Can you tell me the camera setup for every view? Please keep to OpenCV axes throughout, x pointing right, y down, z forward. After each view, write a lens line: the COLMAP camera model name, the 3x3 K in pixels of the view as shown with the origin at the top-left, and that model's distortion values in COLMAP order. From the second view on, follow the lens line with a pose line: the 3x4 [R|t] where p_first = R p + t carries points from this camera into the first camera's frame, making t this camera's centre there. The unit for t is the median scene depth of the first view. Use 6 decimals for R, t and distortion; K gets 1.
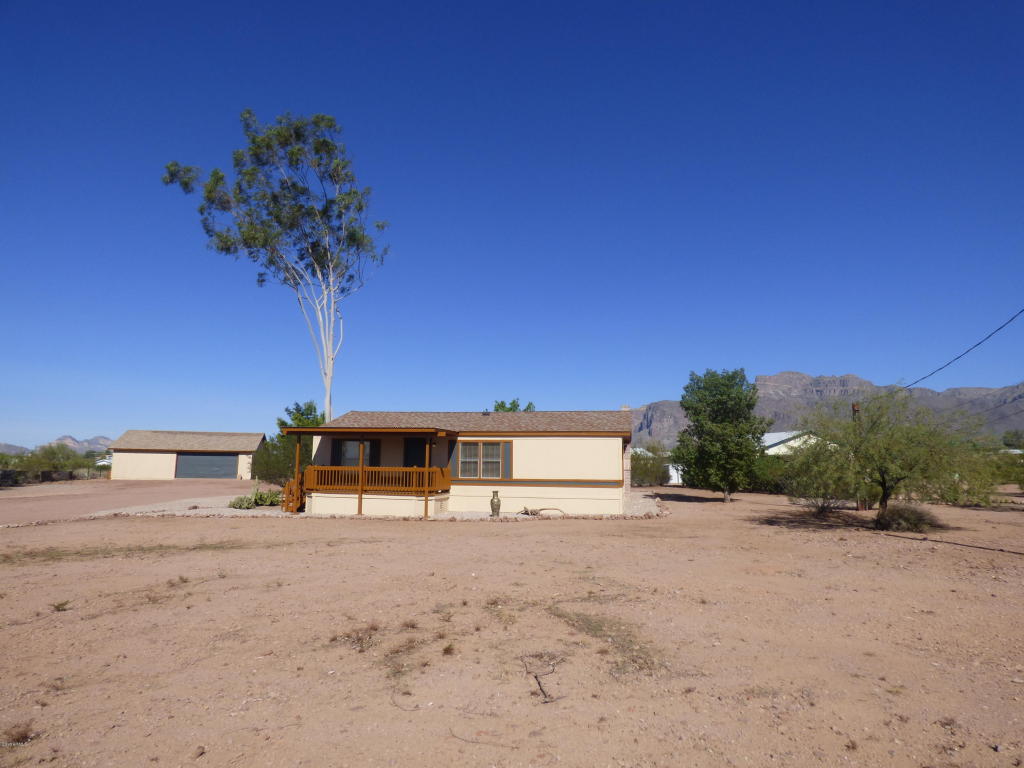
lens RADIAL K [[621.8, 0, 512.0], [0, 621.8, 384.0], [0, 0, 1]] dist [-0.018050, -0.000459]
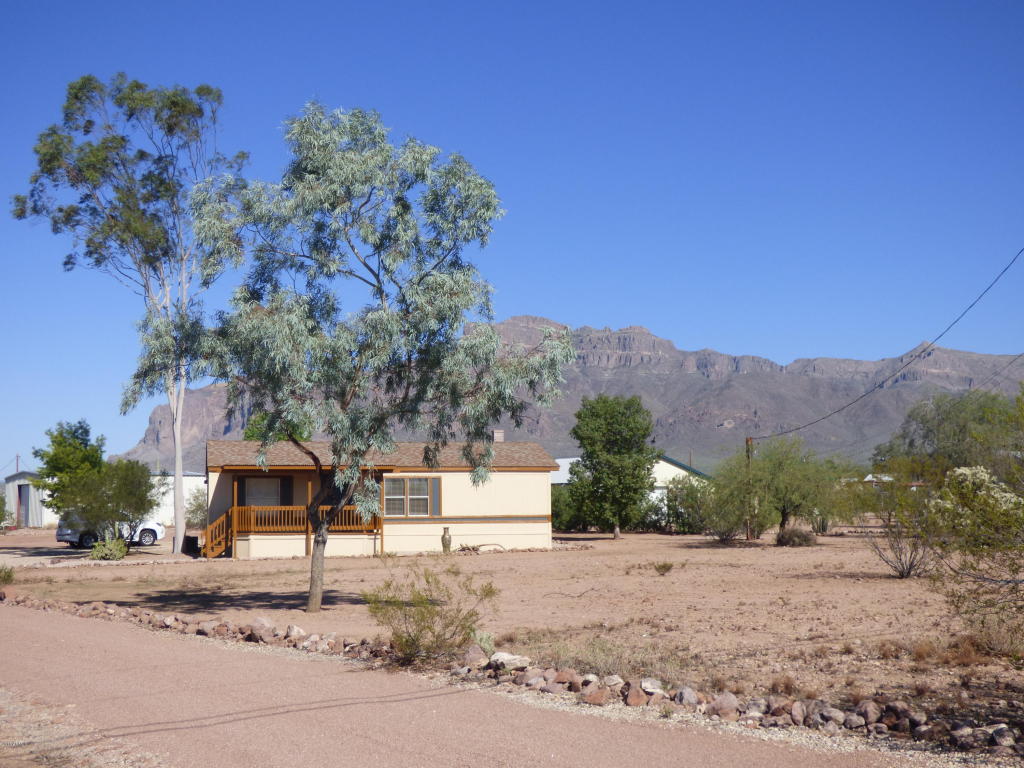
lens RADIAL K [[1366.8, 0, 512.0], [0, 1366.8, 384.0], [0, 0, 1]] dist [-0.028471, 0.030120]
pose [[0.916404, 0.018413, 0.399832, -0.694188], [-0.033960, 0.998916, 0.031833, -0.113271], [-0.398812, -0.042750, 0.916036, -0.895609]]
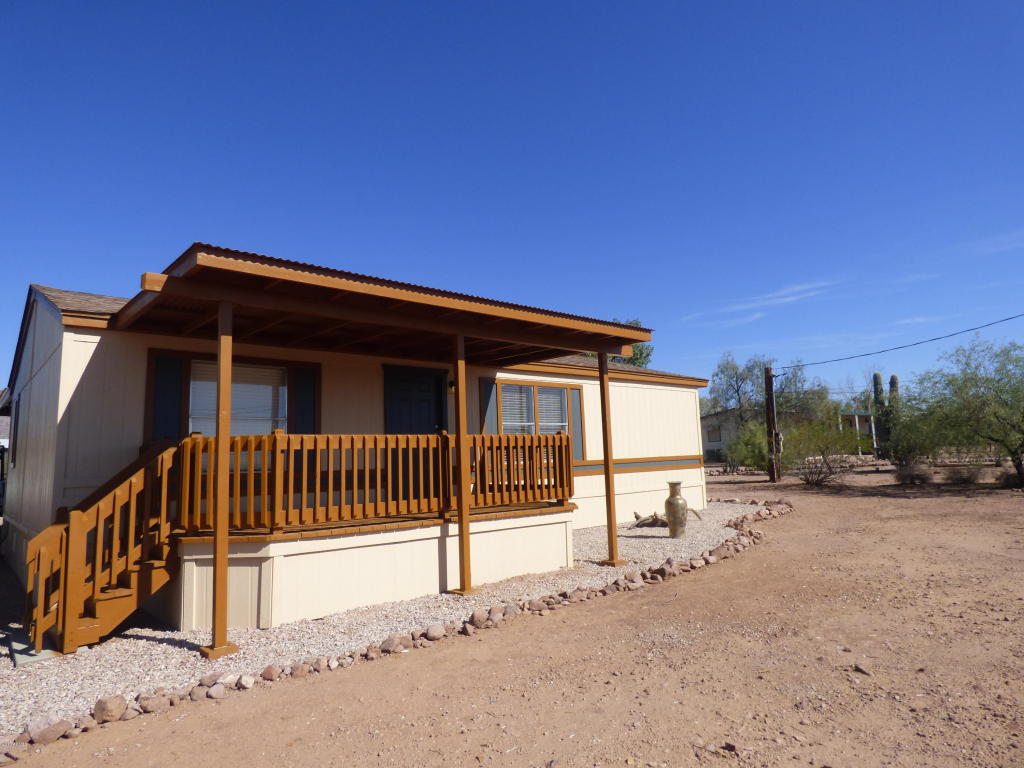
lens RADIAL K [[621.8, 0, 512.0], [0, 621.8, 384.0], [0, 0, 1]] dist [-0.018050, -0.000459]
pose [[0.605768, 0.061622, 0.793251, -0.410445], [-0.066004, 0.997452, -0.027080, 0.100517], [-0.792899, -0.035954, 0.608292, 0.689879]]
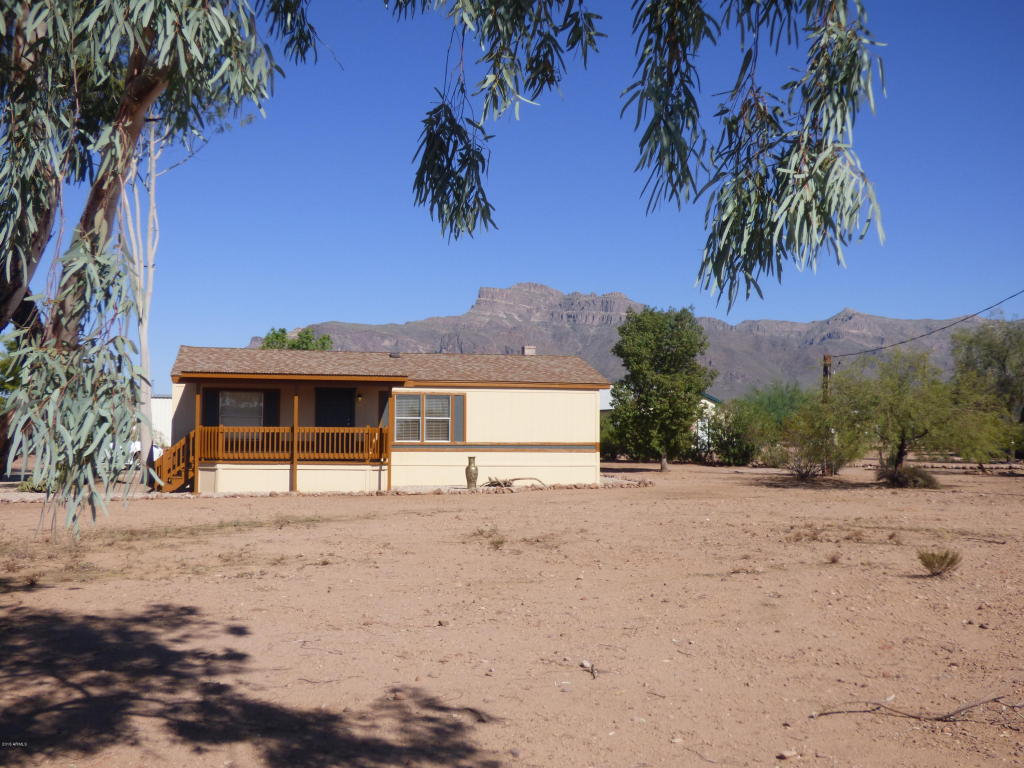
lens RADIAL K [[1082.0, 0, 512.0], [0, 1082.0, 384.0], [0, 0, 1]] dist [0.016686, -0.000808]
pose [[0.917660, 0.014570, 0.397100, -0.449970], [-0.048292, 0.996009, 0.075054, -0.022433], [-0.394421, -0.088051, 0.914701, -0.232180]]
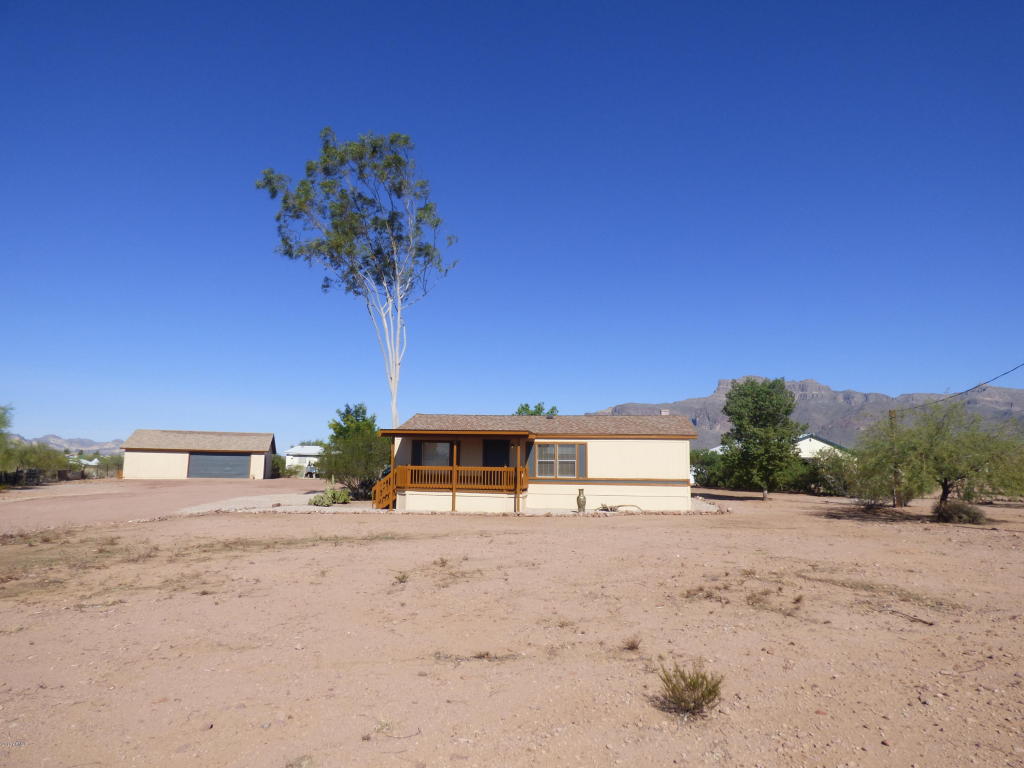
lens RADIAL K [[621.8, 0, 512.0], [0, 621.8, 384.0], [0, 0, 1]] dist [-0.018050, -0.000459]
pose [[0.998533, 0.010813, 0.053057, -0.176460], [-0.010697, 0.999940, -0.002459, -0.006503], [-0.053080, 0.001888, 0.998588, -0.067601]]
